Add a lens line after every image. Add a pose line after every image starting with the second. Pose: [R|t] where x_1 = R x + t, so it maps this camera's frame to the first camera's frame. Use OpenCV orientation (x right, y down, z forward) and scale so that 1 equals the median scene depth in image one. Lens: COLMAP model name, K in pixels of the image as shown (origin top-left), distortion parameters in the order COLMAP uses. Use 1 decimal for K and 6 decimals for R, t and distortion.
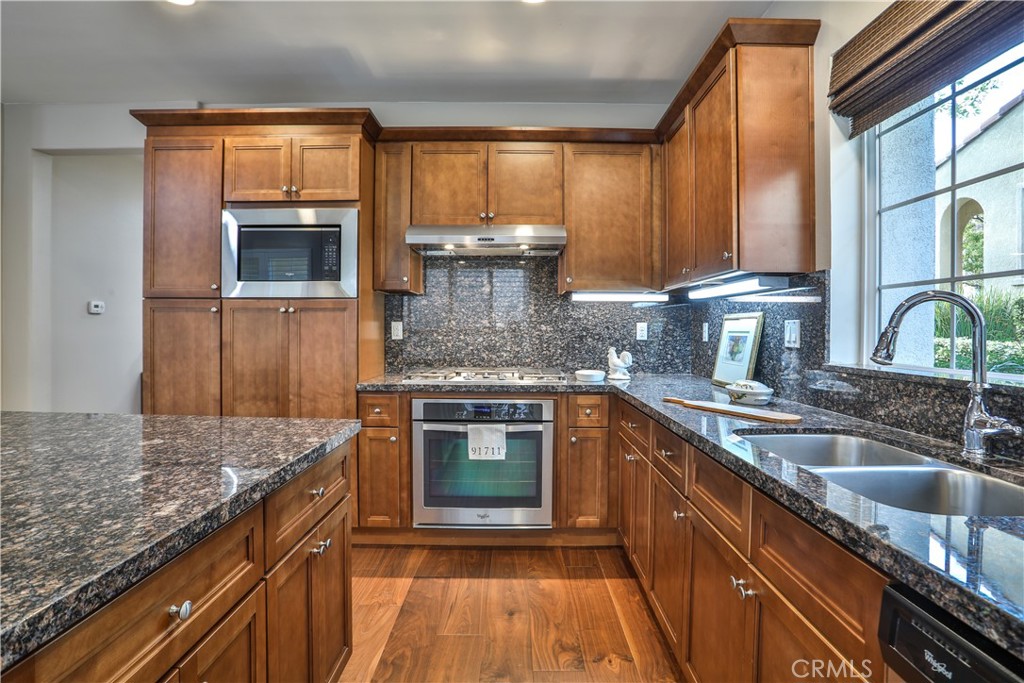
lens RADIAL K [[526.8, 0, 521.1], [0, 526.8, 333.8], [0, 0, 1]] dist [-0.072616, 0.033559]
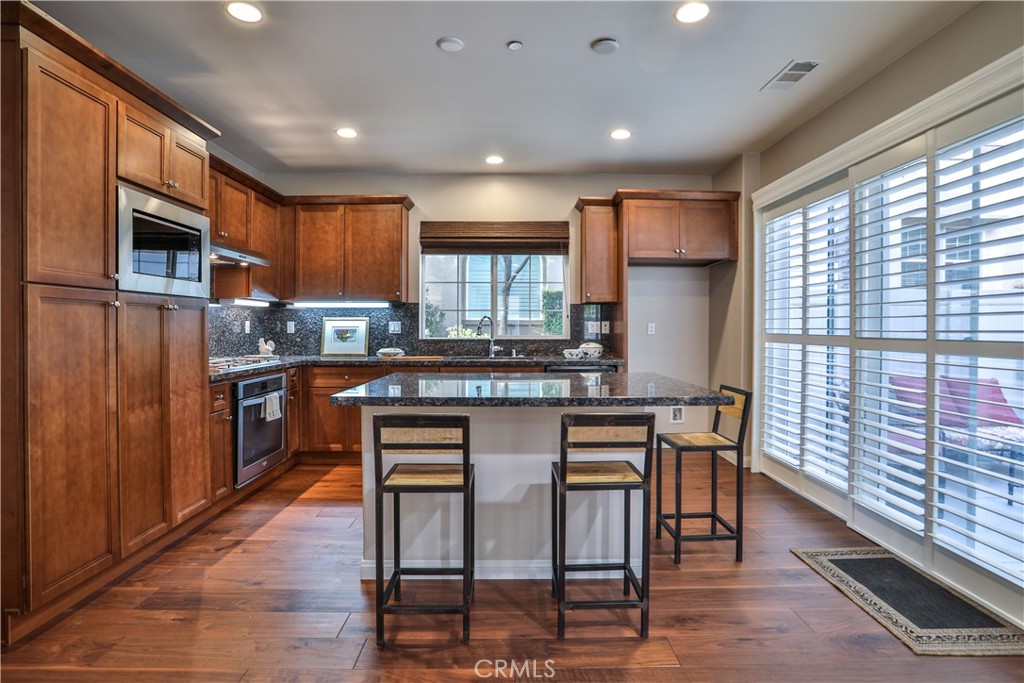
lens RADIAL K [[522.1, 0, 511.3], [0, 522.1, 333.7], [0, 0, 1]] dist [-0.064744, 0.030274]
pose [[0.002885, -0.018351, 0.999827, -1.402952], [0.007779, 0.999802, 0.018328, -0.008344], [-0.999966, 0.007725, 0.003027, 0.353074]]
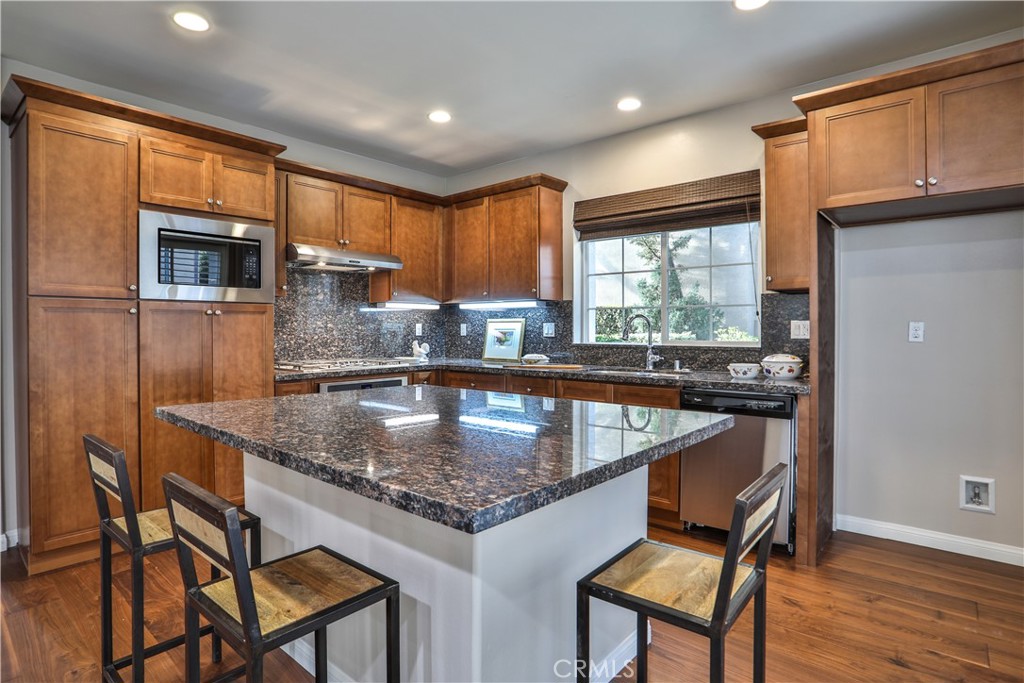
lens RADIAL K [[526.8, 0, 521.1], [0, 526.8, 333.8], [0, 0, 1]] dist [-0.072616, 0.033559]
pose [[0.648229, -0.014182, 0.761314, -0.848865], [0.011361, 0.999895, 0.008952, -0.003363], [-0.761361, 0.002846, 0.648322, -0.192550]]
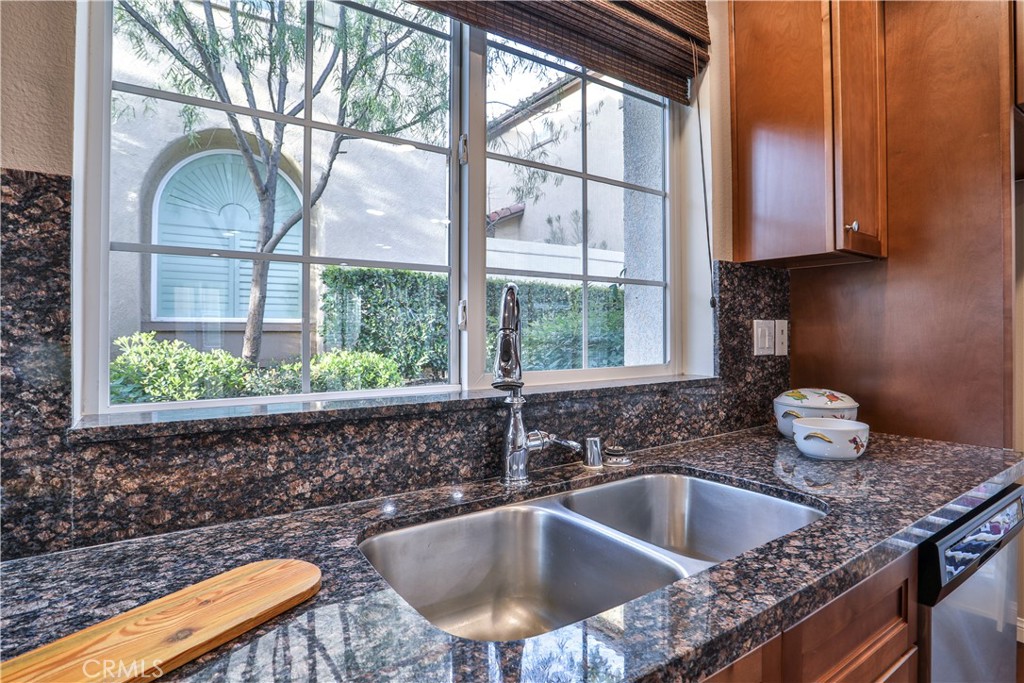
lens RADIAL K [[526.8, 0, 521.1], [0, 526.8, 333.8], [0, 0, 1]] dist [-0.072616, 0.033559]
pose [[-0.555621, -0.007745, 0.831400, 0.067750], [0.004876, 0.999909, 0.012573, -0.009038], [-0.831422, 0.011040, -0.555532, 0.628365]]
